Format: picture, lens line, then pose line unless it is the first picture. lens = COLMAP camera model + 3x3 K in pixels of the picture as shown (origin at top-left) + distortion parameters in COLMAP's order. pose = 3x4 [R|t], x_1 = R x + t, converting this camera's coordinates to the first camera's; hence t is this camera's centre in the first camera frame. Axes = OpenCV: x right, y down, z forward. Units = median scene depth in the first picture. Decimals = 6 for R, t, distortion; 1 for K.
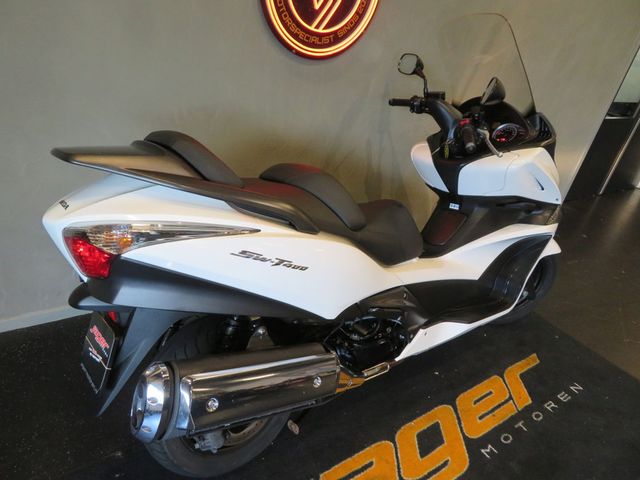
lens RADIAL K [[453.5, 0, 320.0], [0, 453.5, 240.0], [0, 0, 1]] dist [-0.002971, -0.001402]
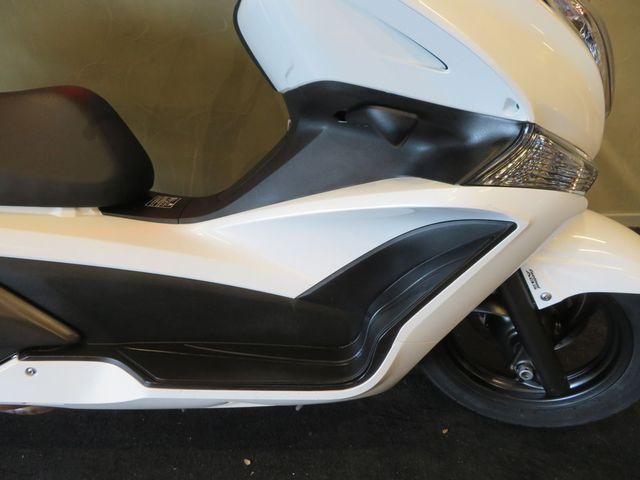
lens RADIAL K [[453.5, 0, 320.0], [0, 453.5, 240.0], [0, 0, 1]] dist [-0.002971, -0.001402]
pose [[0.804463, 0.170167, -0.569107, 0.670100], [-0.141885, 0.985402, 0.094079, -0.009839], [0.576809, 0.005065, 0.816863, 0.750215]]
